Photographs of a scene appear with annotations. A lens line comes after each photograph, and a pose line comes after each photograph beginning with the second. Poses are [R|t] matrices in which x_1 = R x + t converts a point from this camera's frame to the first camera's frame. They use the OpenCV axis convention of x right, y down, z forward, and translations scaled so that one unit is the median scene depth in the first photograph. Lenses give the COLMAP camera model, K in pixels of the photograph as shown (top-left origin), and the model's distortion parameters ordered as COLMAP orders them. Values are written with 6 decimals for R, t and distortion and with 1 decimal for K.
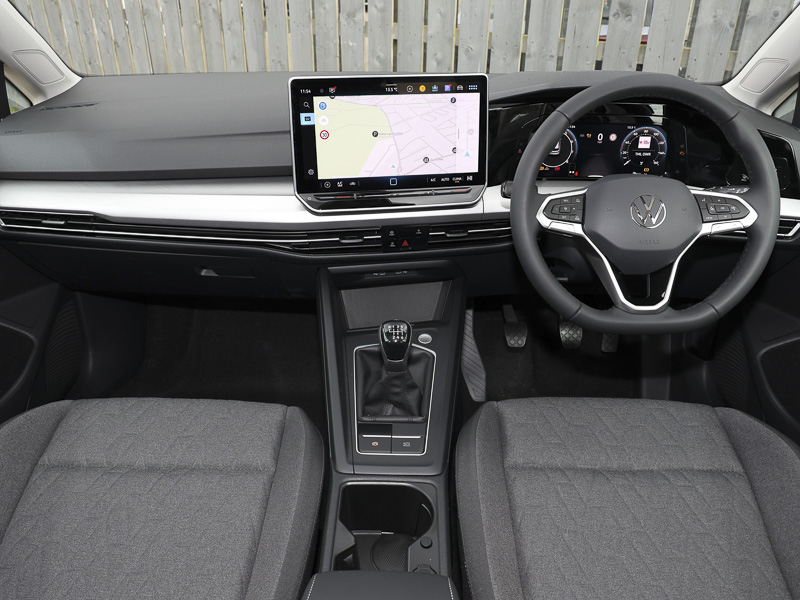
lens RADIAL K [[615.7, 0, 400.0], [0, 615.7, 300.0], [0, 0, 1]] dist [0.003896, -0.001249]
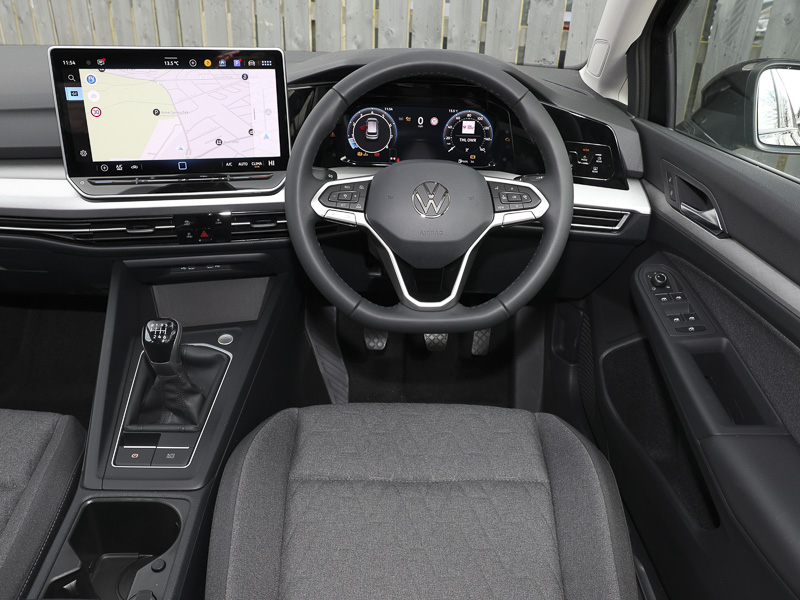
lens RADIAL K [[656.7, 0, 400.0], [0, 656.7, 300.0], [0, 0, 1]] dist [0.011380, -0.005830]
pose [[0.998865, 0.002018, 0.047589, 0.267123], [-0.001814, 0.999989, -0.004345, 0.009037], [-0.047597, 0.004254, 0.998858, 0.020617]]
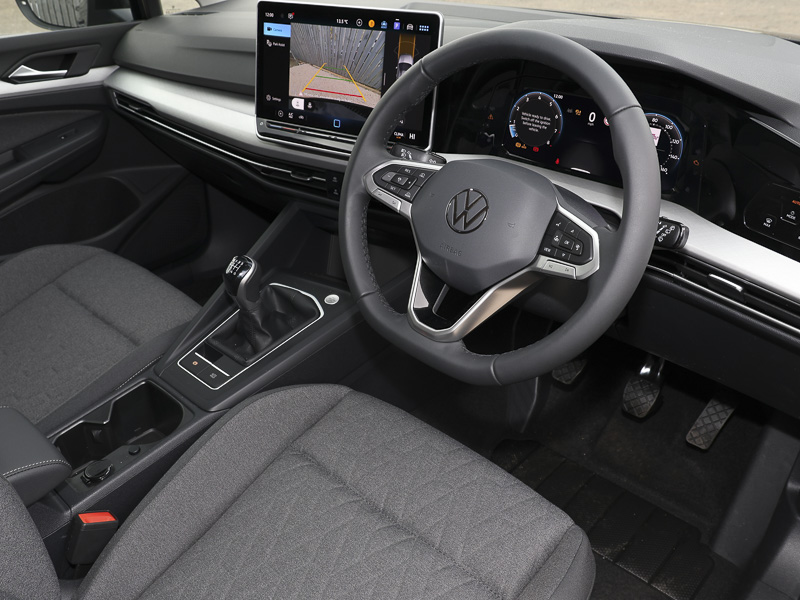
lens RADIAL K [[684.5, 0, 364.6], [0, 684.5, 300.1], [0, 0, 1]] dist [-0.004221, -0.005425]
pose [[0.729962, 0.328590, -0.599320, 0.731921], [-0.308174, 0.940895, 0.140516, -0.101174], [0.610069, 0.082123, 0.788081, 0.244362]]
